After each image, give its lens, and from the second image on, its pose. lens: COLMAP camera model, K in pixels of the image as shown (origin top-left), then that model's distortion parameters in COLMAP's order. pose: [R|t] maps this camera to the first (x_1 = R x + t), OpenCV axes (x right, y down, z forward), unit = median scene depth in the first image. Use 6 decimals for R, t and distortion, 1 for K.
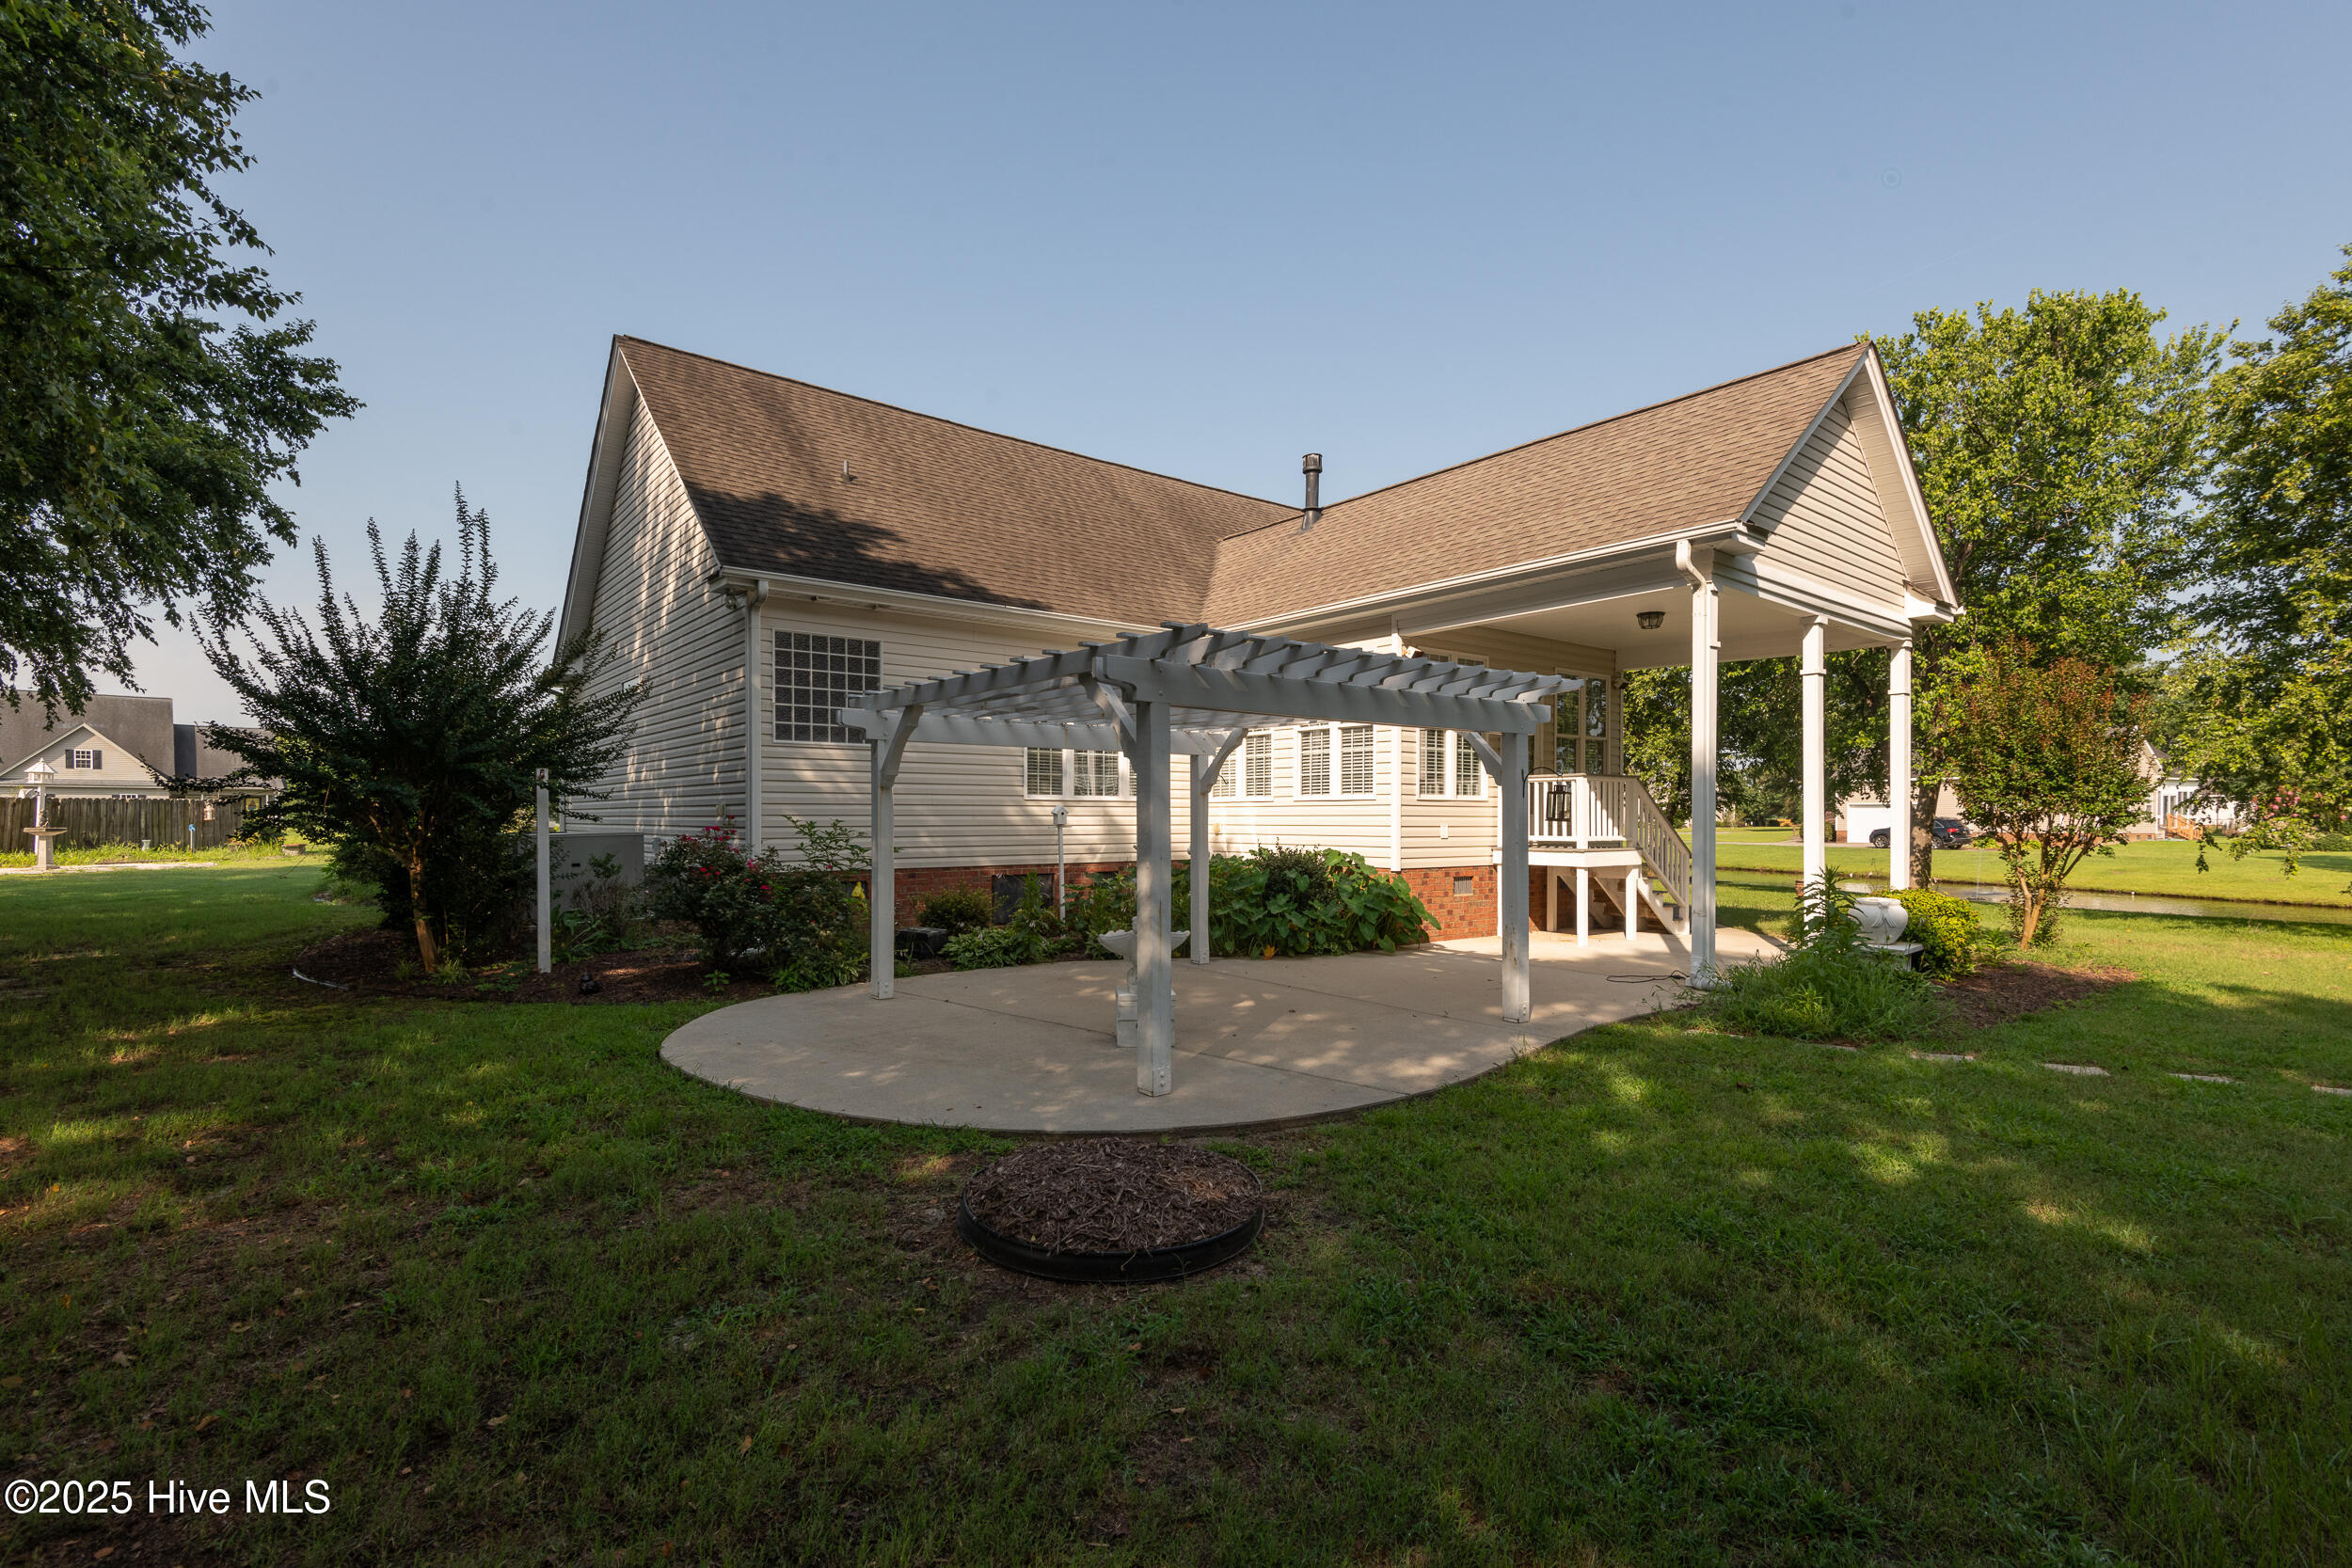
lens RADIAL K [[1073.7, 0, 1180.8], [0, 1073.7, 825.2], [0, 0, 1]] dist [0.022198, -0.018168]
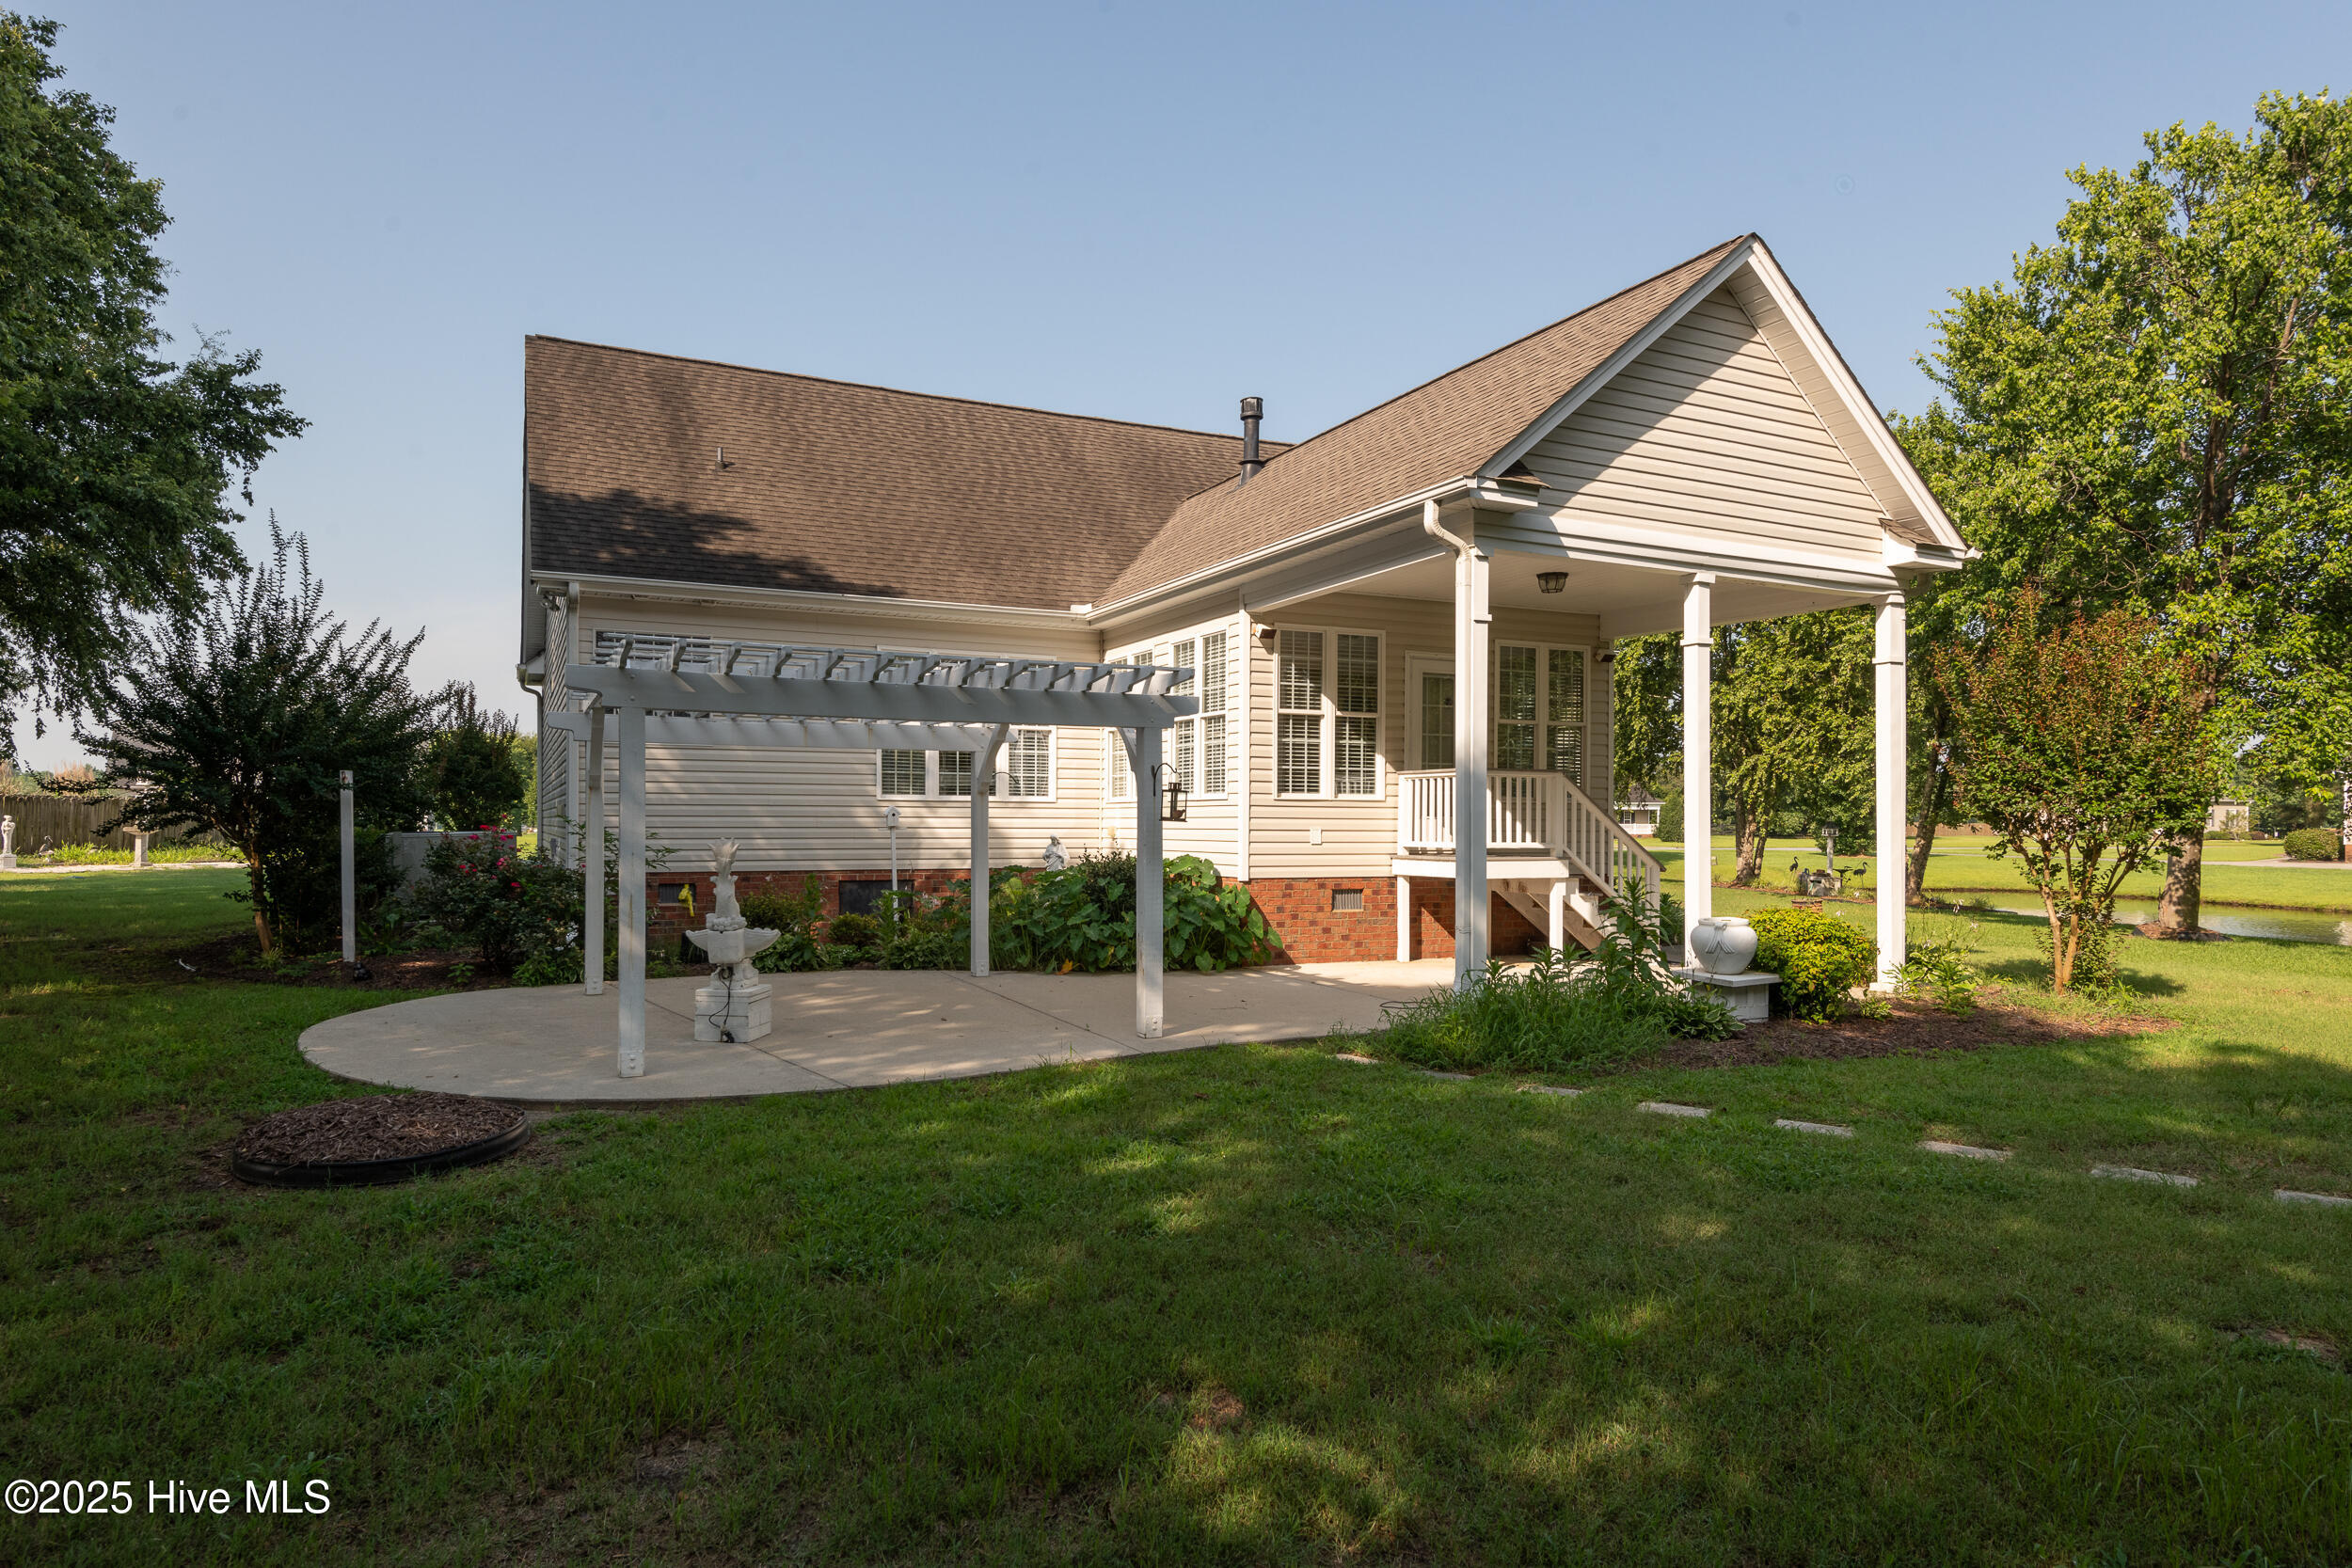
lens RADIAL K [[1372.7, 0, 1173.3], [0, 1372.7, 821.2], [0, 0, 1]] dist [0.029522, -0.027888]
pose [[0.969295, 0.002328, -0.245888, 0.413124], [-0.004637, 0.999950, -0.008812, 0.004221], [0.245855, 0.009681, 0.969258, -0.095993]]
